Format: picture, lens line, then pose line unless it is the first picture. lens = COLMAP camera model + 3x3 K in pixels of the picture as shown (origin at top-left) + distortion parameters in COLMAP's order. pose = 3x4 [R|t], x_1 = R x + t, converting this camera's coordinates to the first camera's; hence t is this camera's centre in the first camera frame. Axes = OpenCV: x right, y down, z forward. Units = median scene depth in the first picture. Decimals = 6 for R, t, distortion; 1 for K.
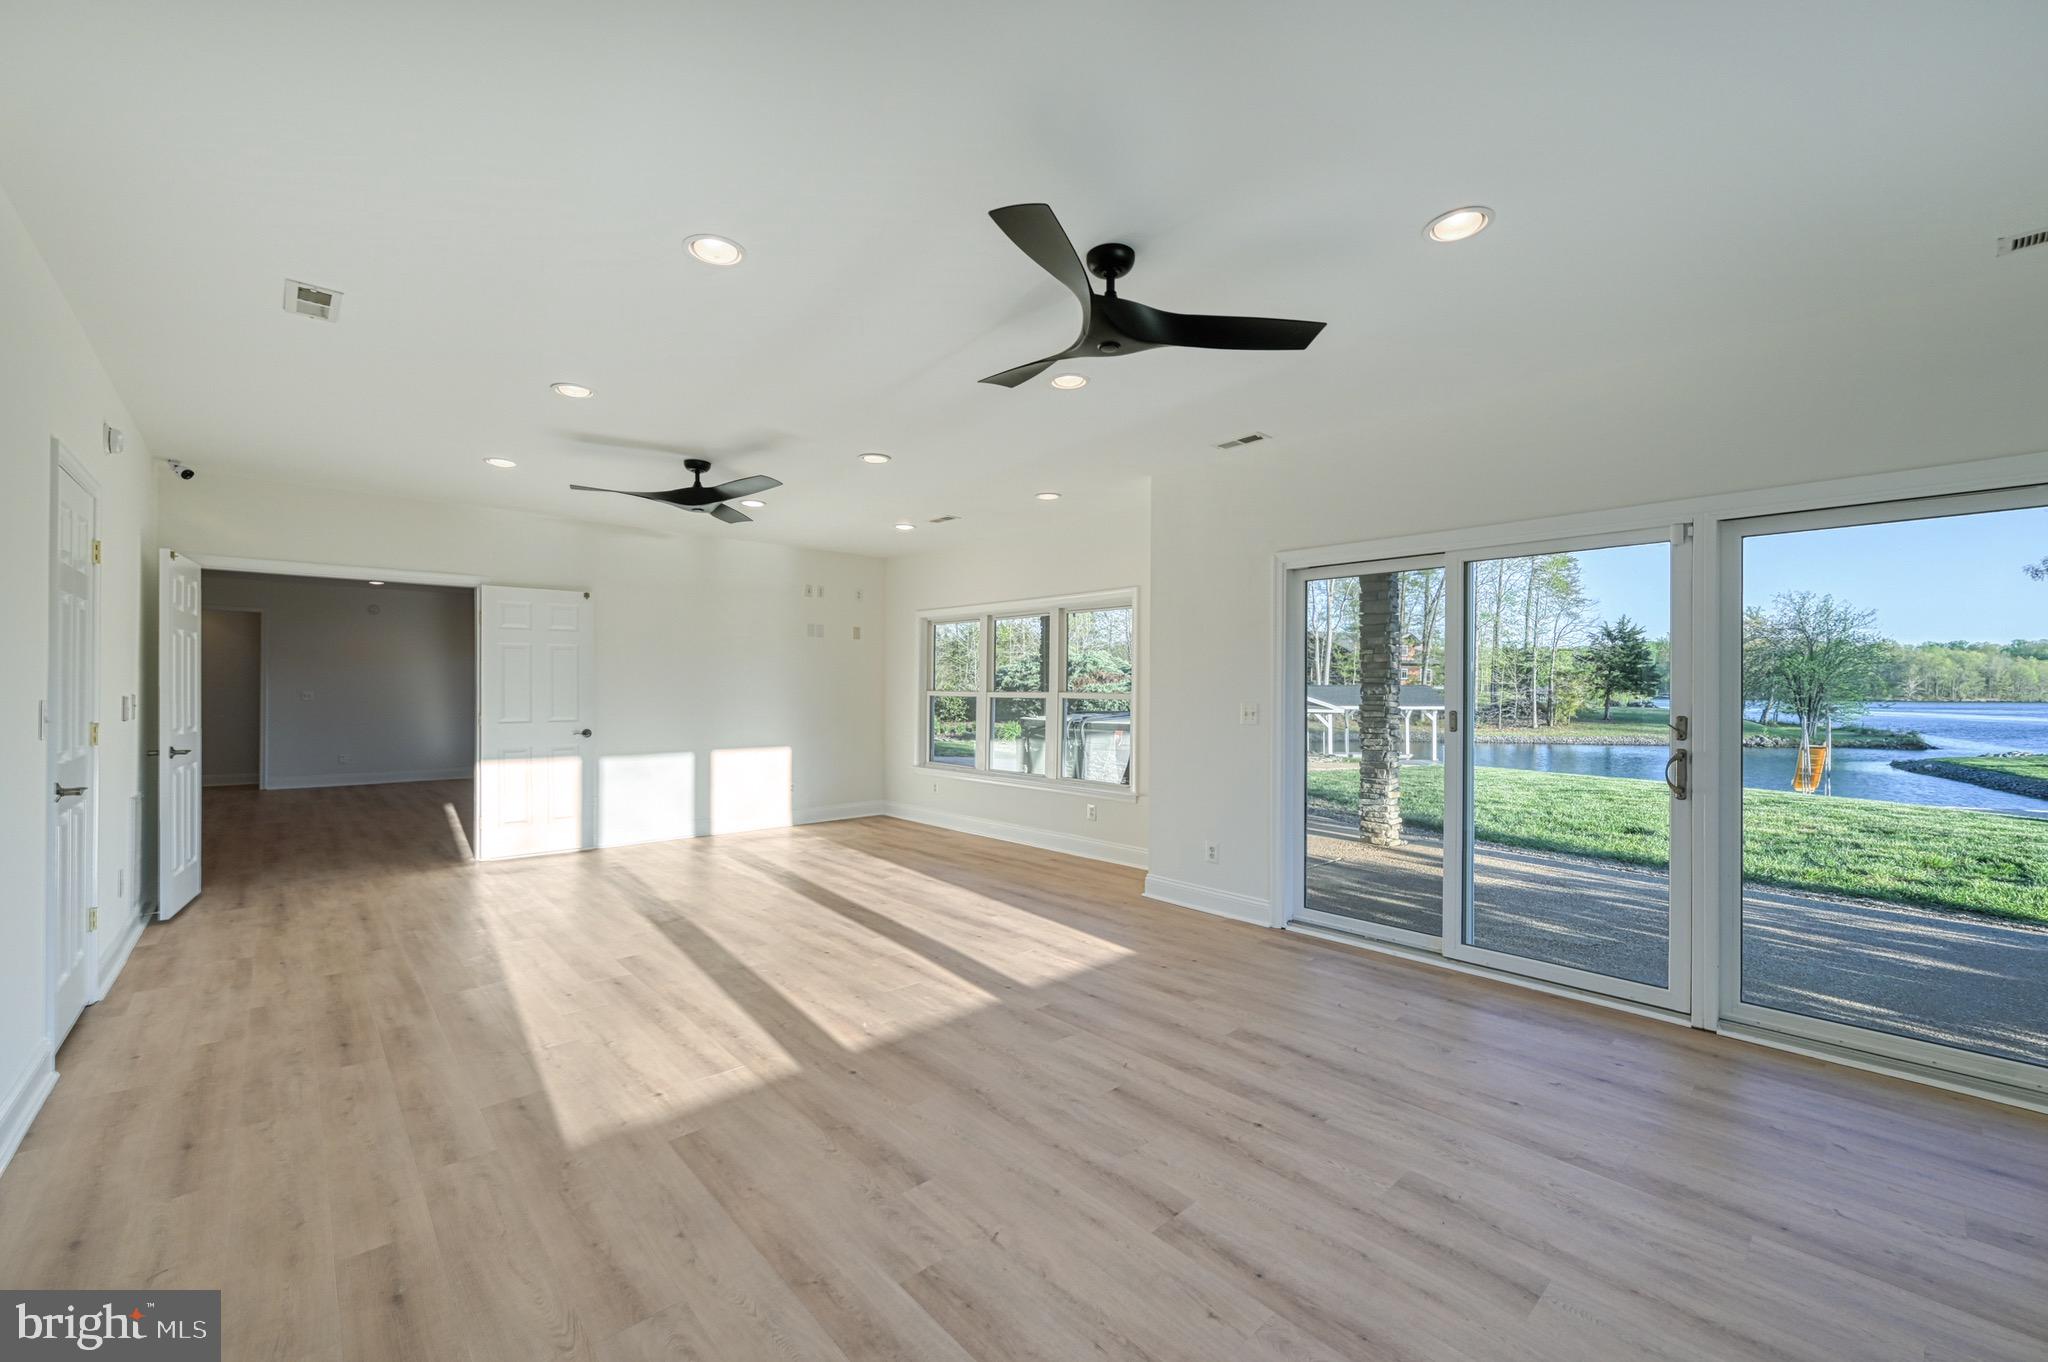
lens RADIAL K [[809.0, 0, 1034.3], [0, 809.0, 682.9], [0, 0, 1]] dist [-0.001446, 0.000223]
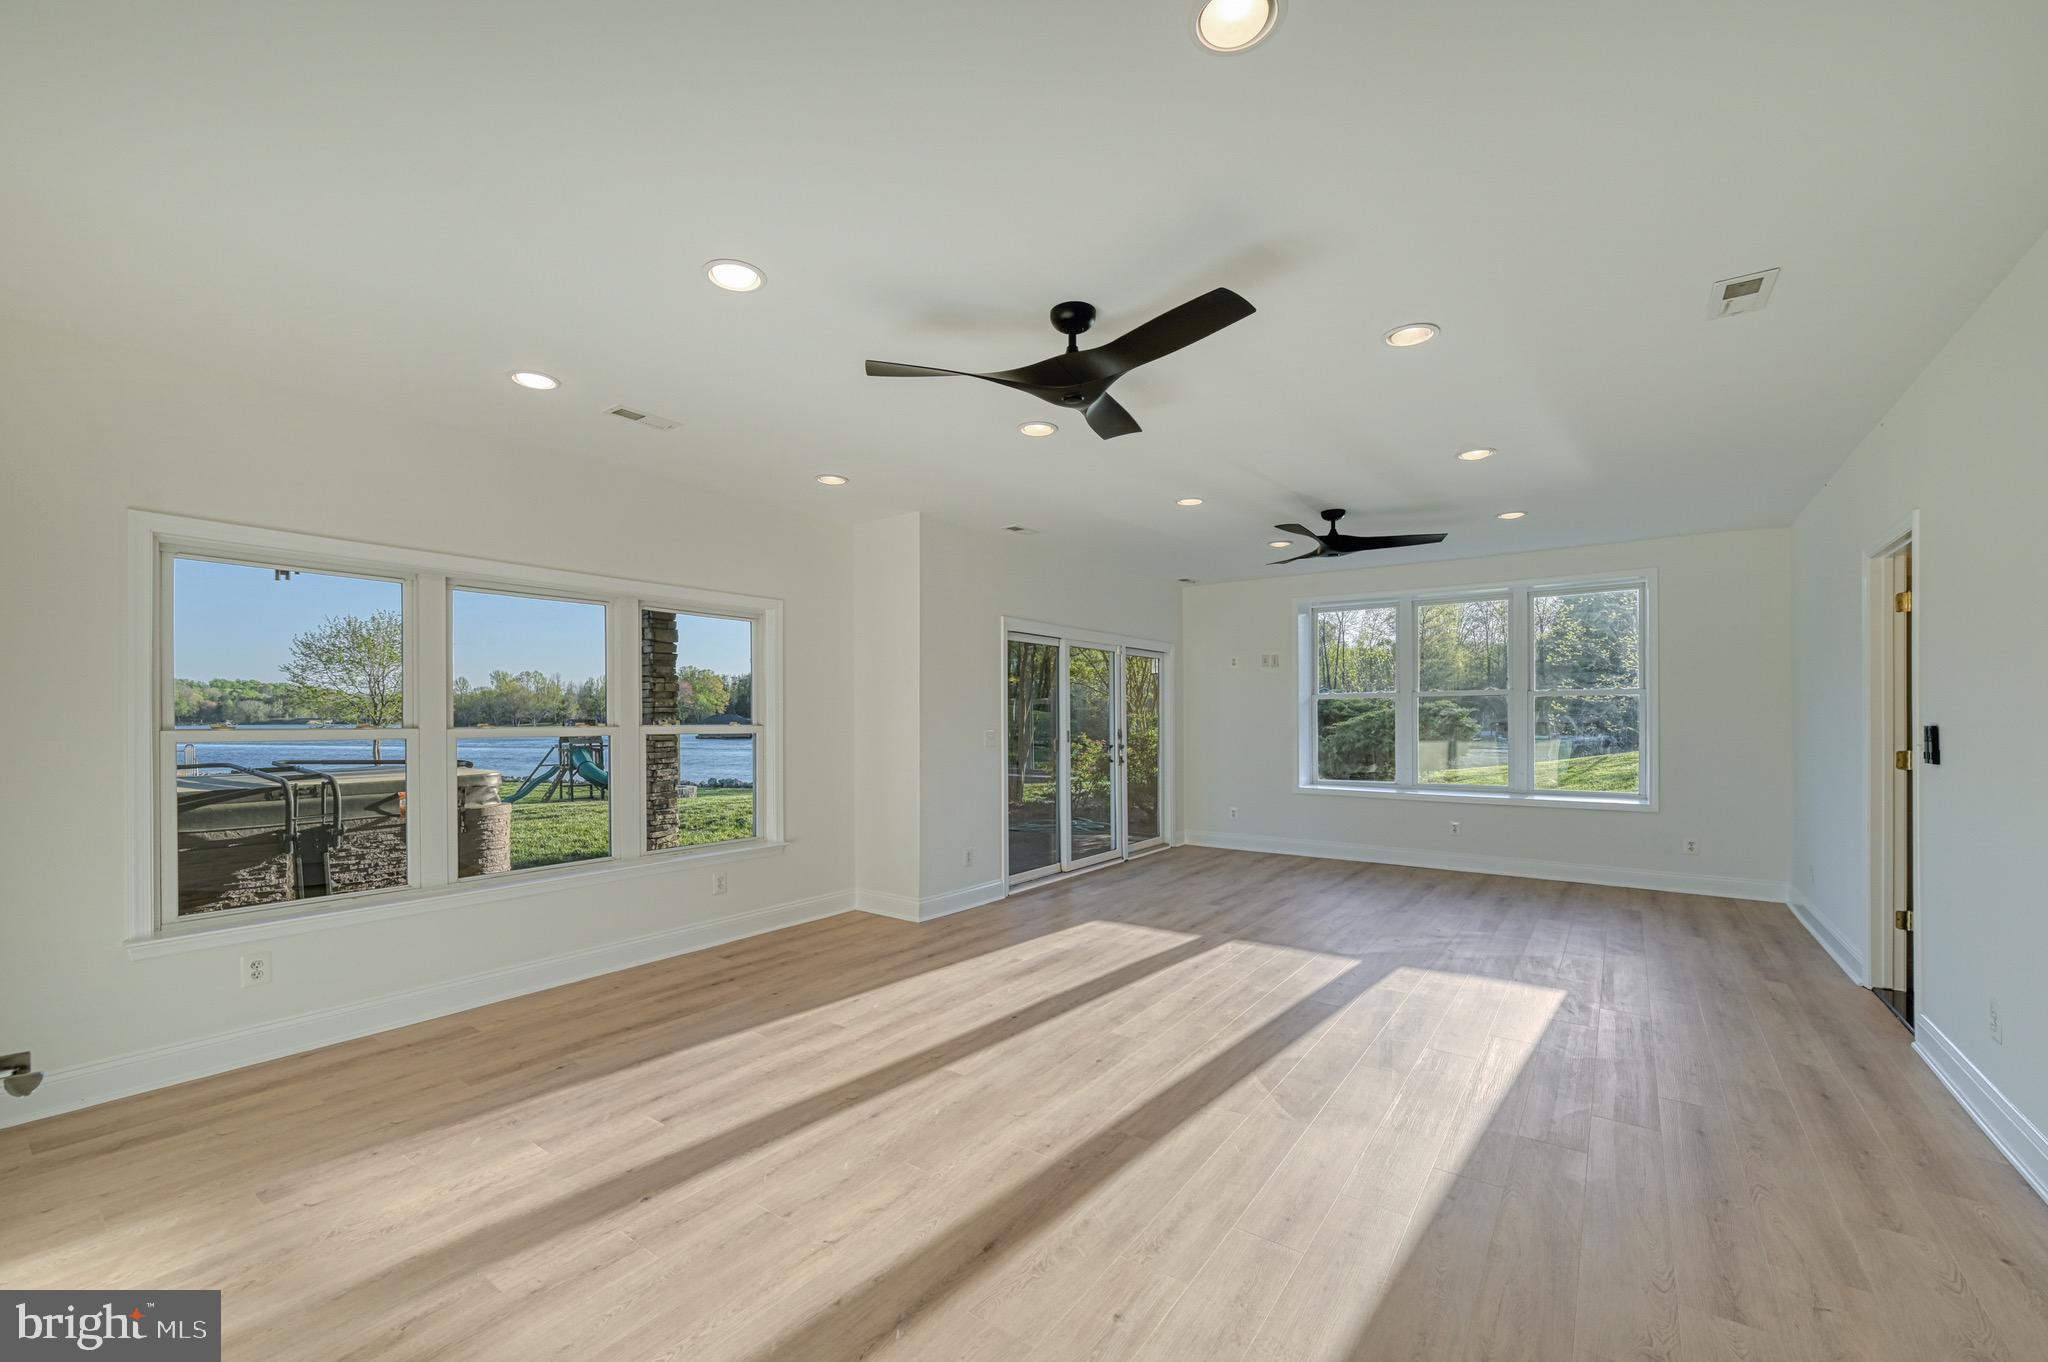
lens RADIAL K [[809.0, 0, 1036.8], [0, 809.0, 725.1], [0, 0, 1]] dist [-0.001446, 0.000223]
pose [[-0.191261, -0.011645, 0.981470, -1.134429], [-0.004384, 0.999930, 0.011010, 0.007094], [-0.981530, -0.002197, -0.191298, 1.353233]]
